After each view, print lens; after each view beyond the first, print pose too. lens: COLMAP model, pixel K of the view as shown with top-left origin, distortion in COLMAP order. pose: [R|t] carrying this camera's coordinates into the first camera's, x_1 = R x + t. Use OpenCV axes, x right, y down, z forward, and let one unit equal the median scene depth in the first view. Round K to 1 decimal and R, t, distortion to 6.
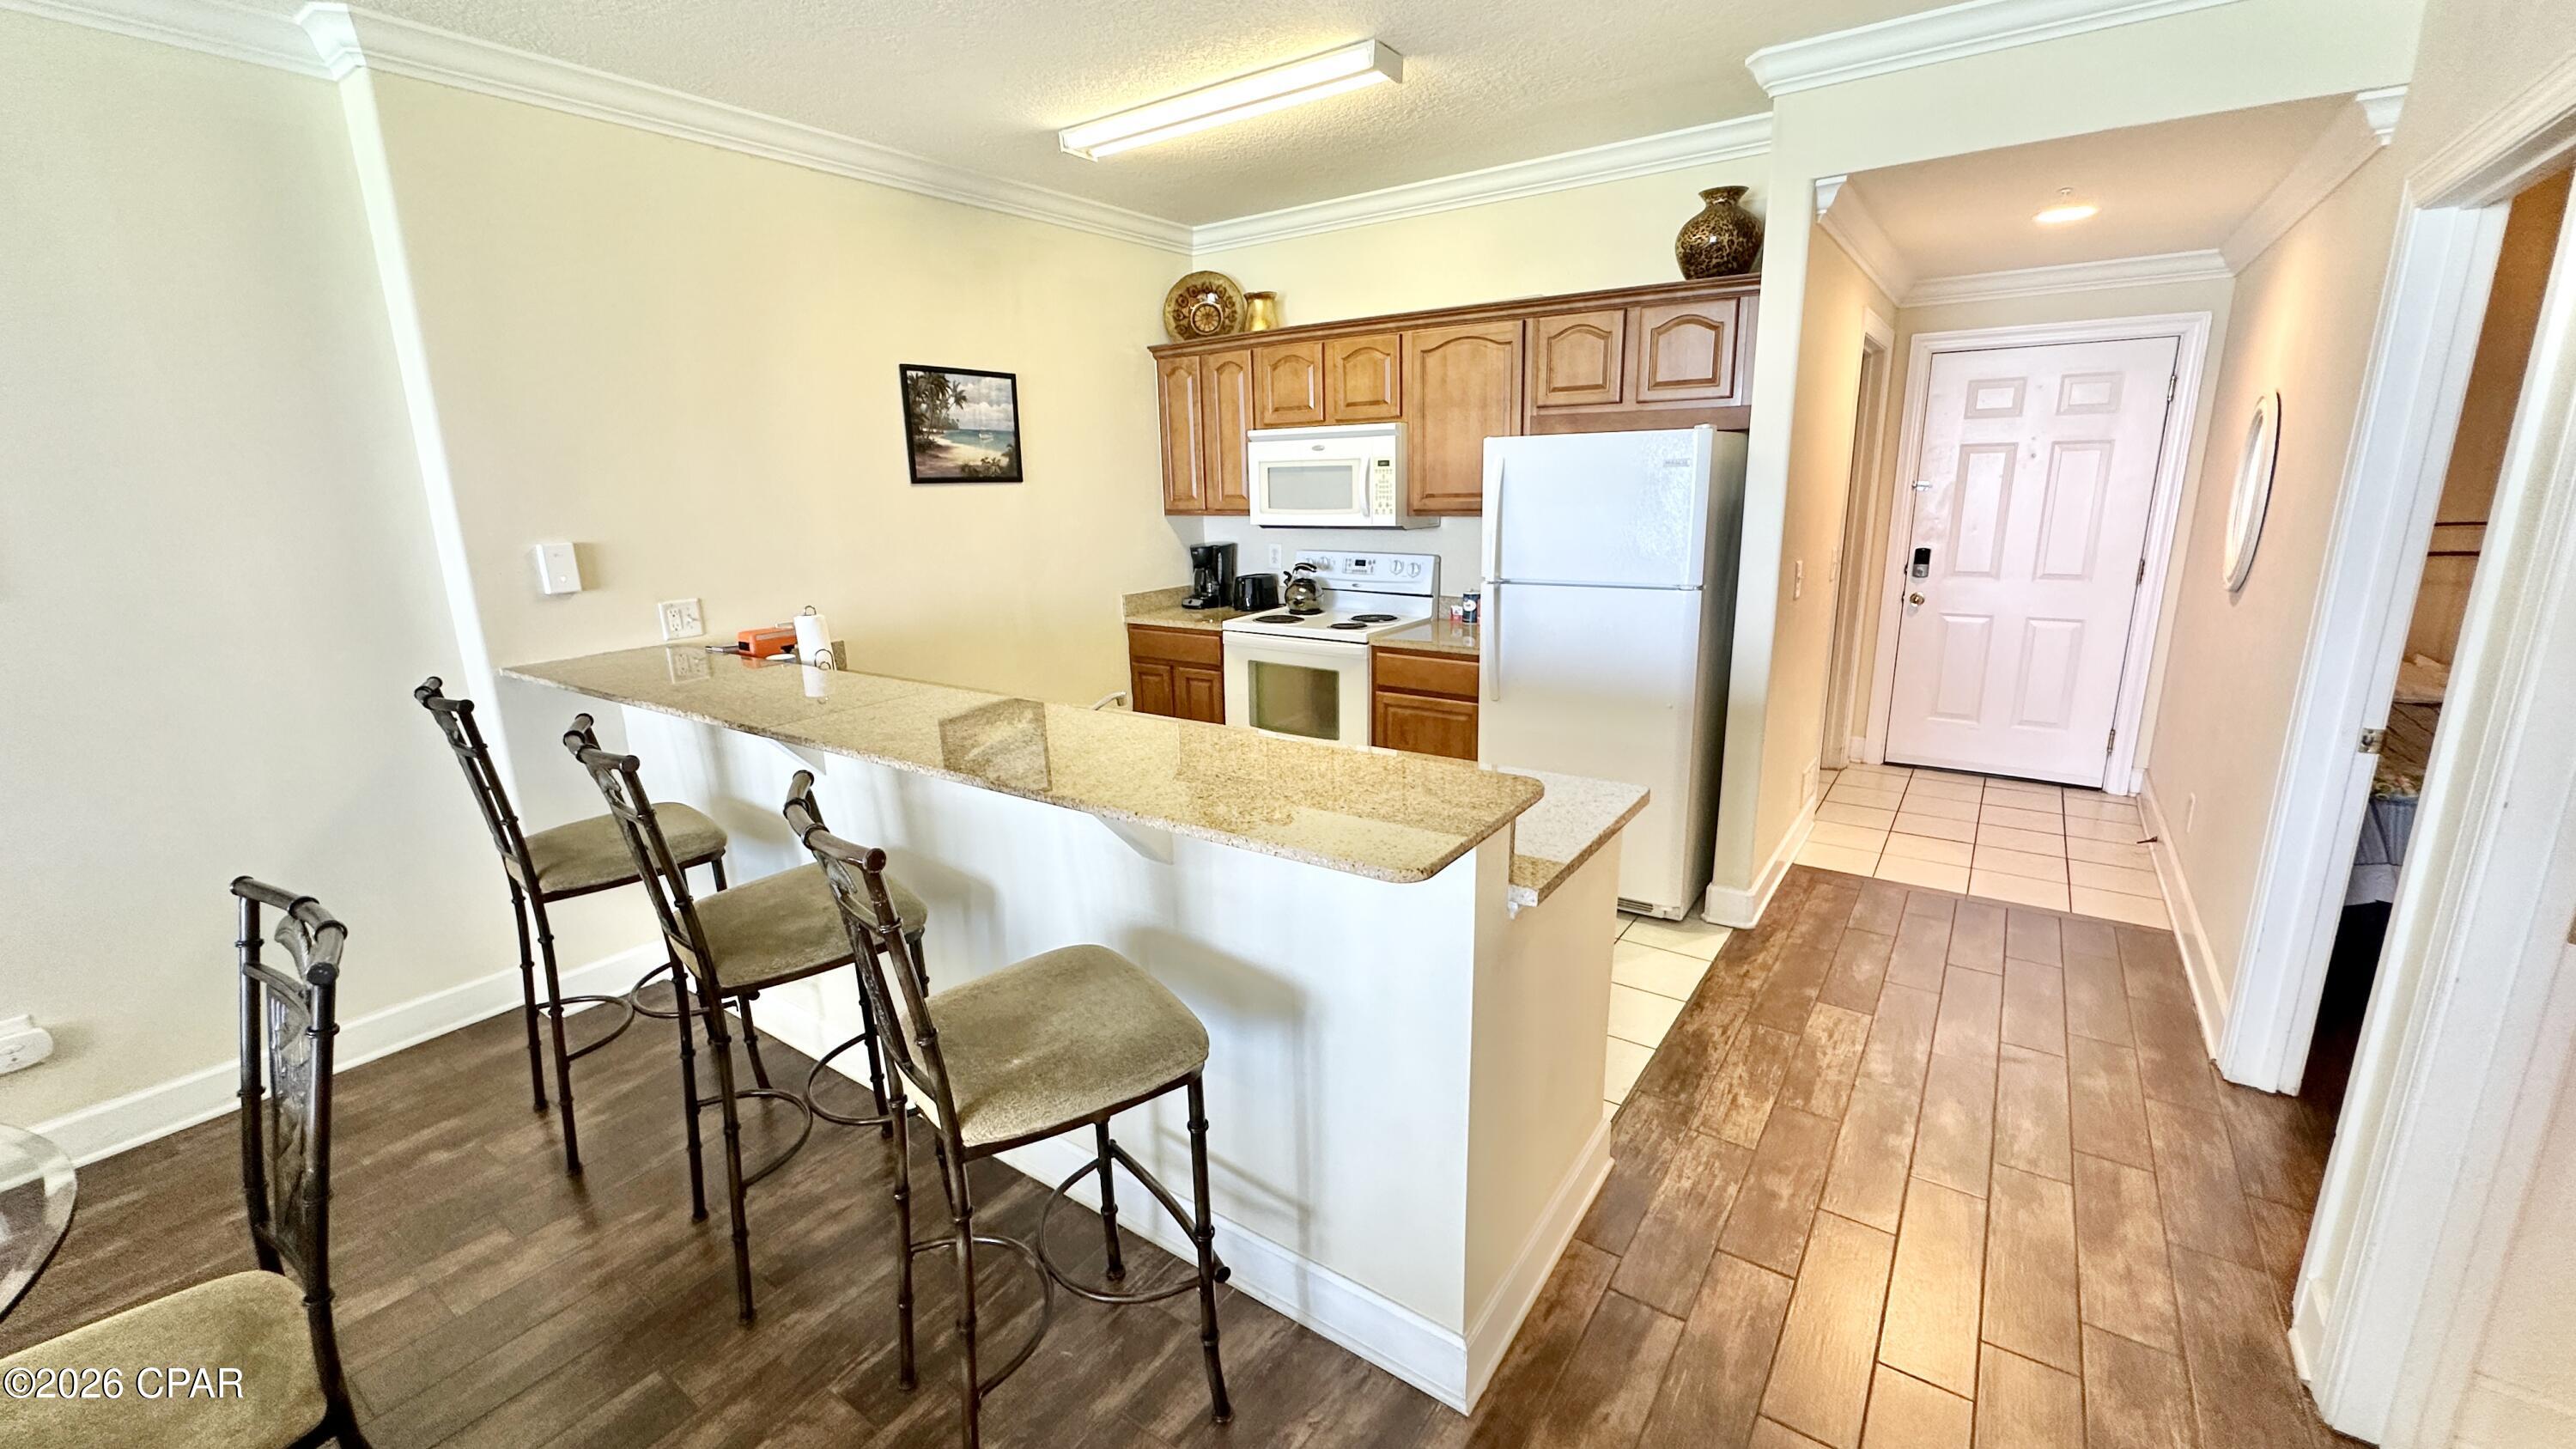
lens RADIAL K [[1033.0, 0, 1304.6], [0, 1033.0, 719.3], [0, 0, 1]] dist [-0.003699, 0.000823]
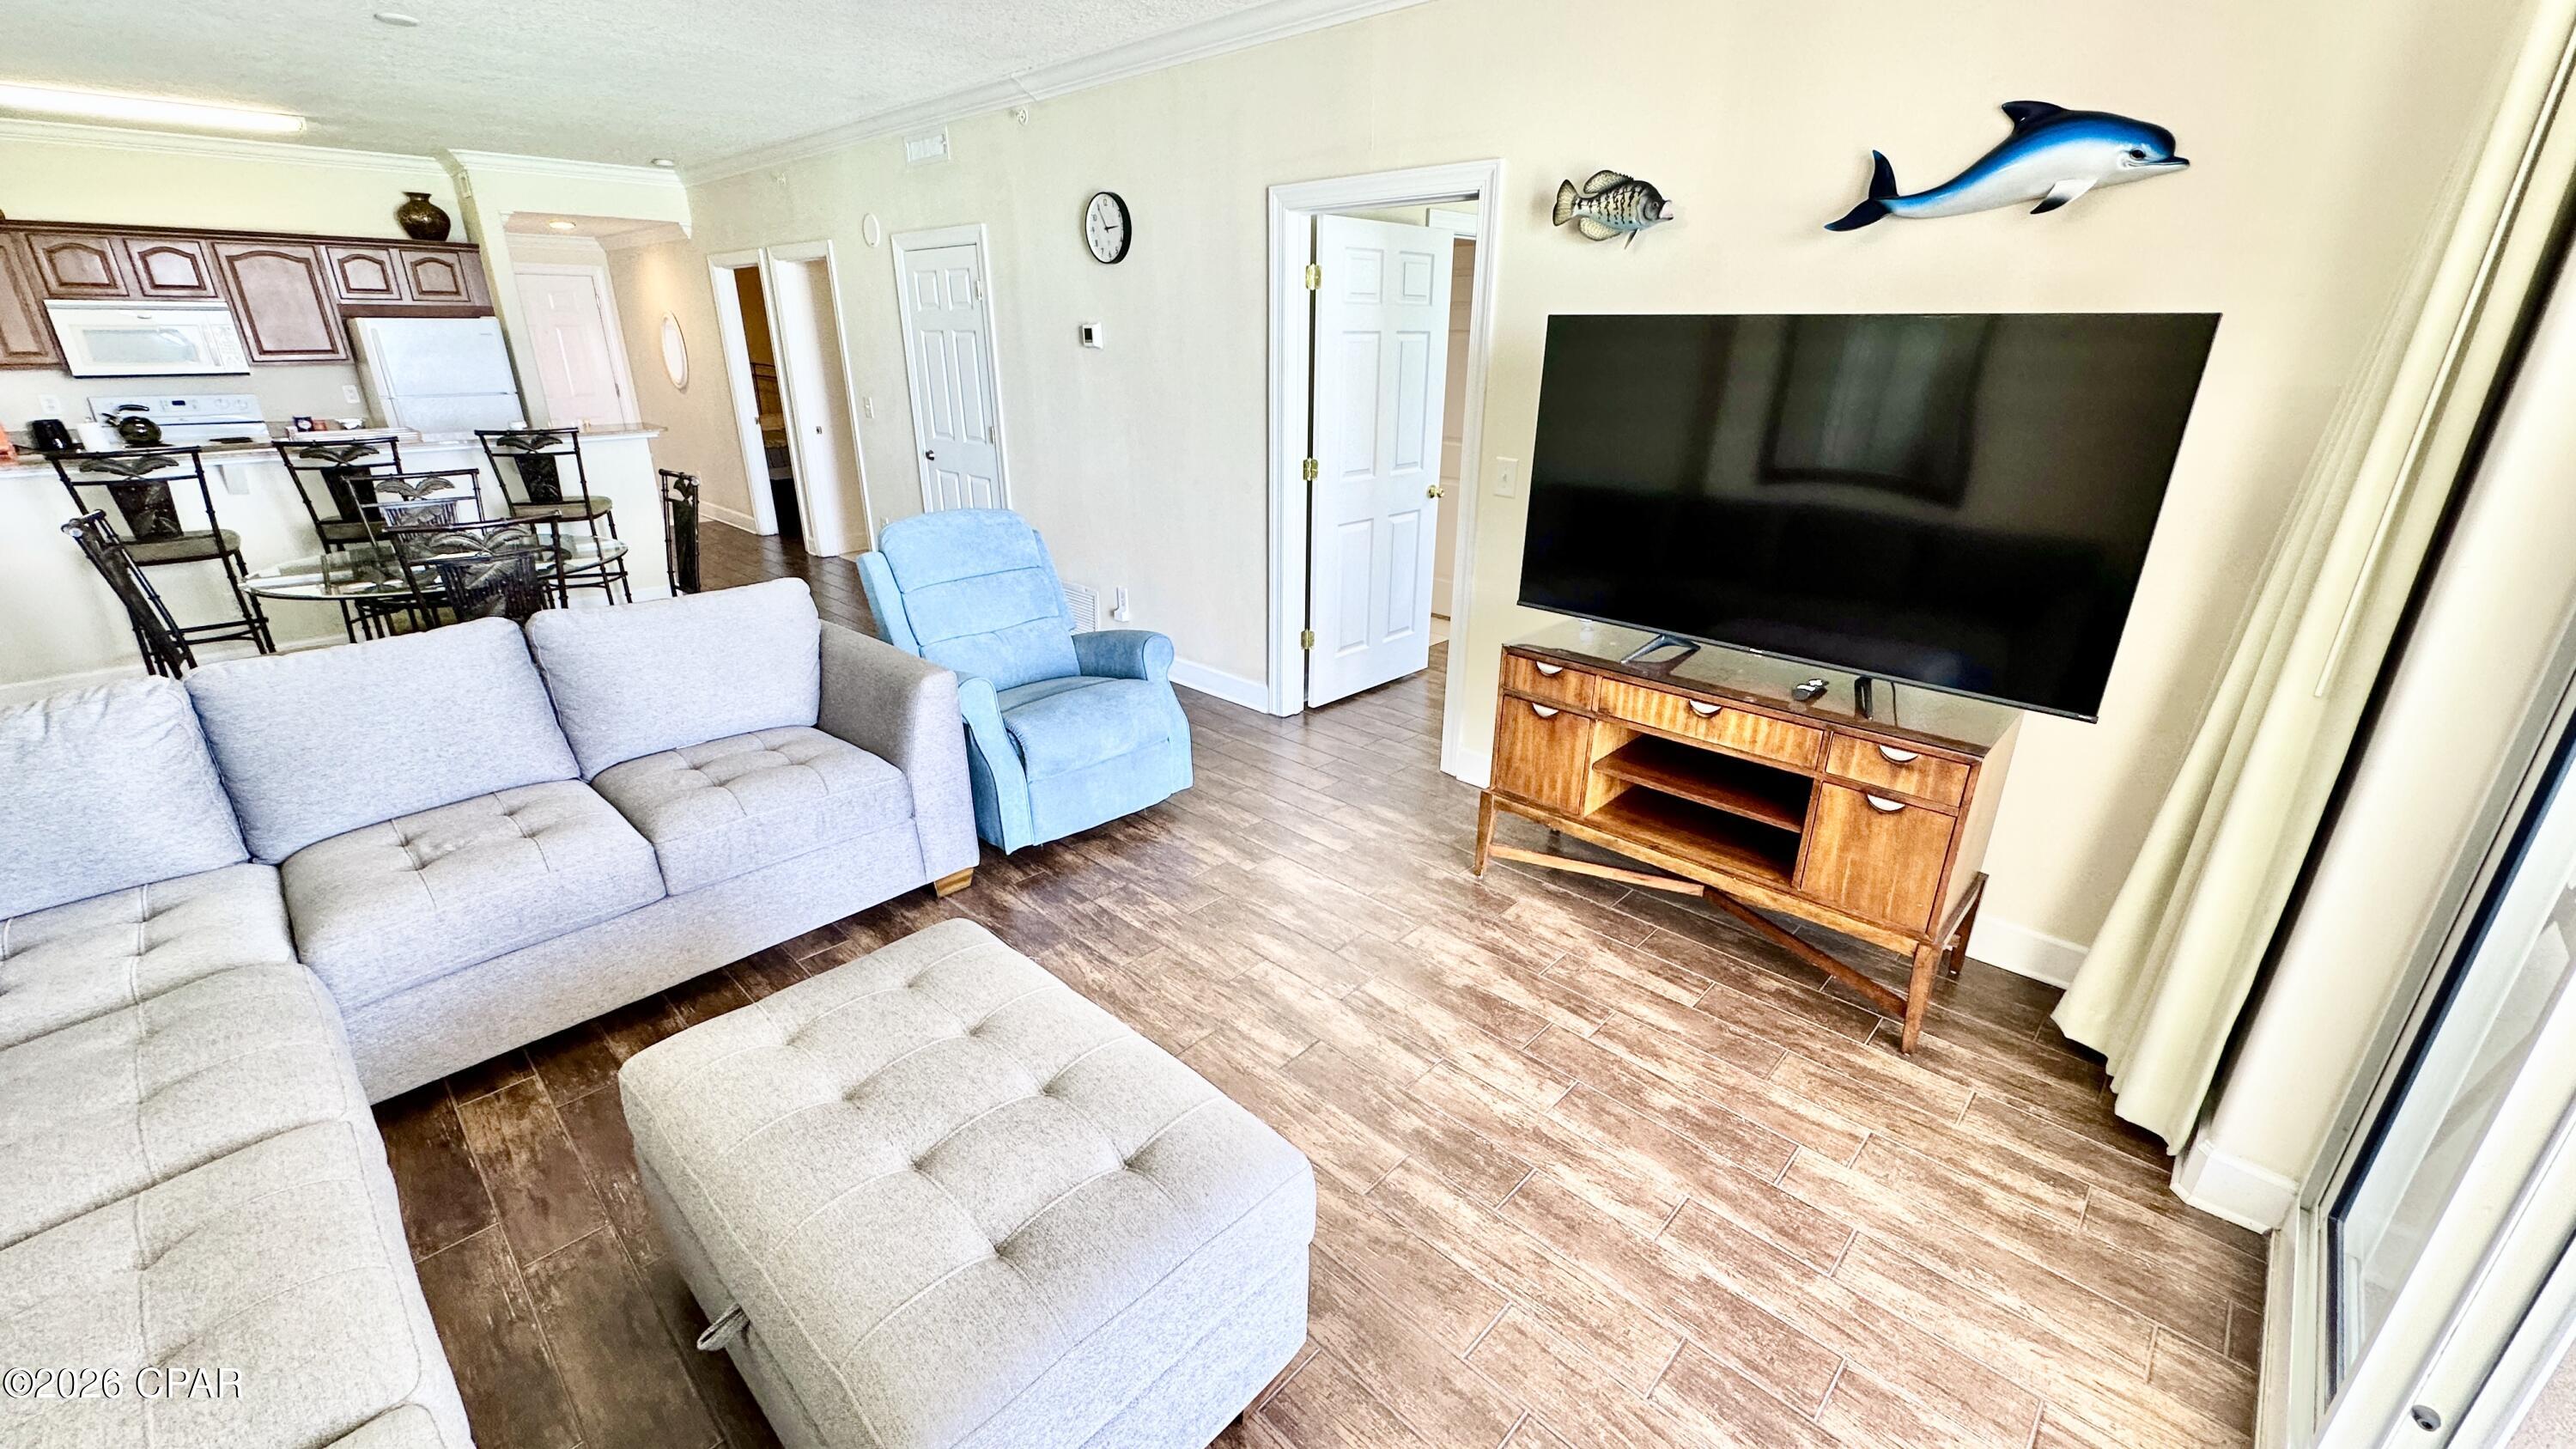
lens RADIAL K [[1033.0, 0, 1295.7], [0, 1033.0, 721.6], [0, 0, 1]] dist [-0.003699, 0.000823]
pose [[0.144049, -0.330801, 0.932642, -1.313201], [0.221613, 0.929317, 0.295393, 0.193375], [-0.964436, 0.164134, 0.207177, -0.756213]]
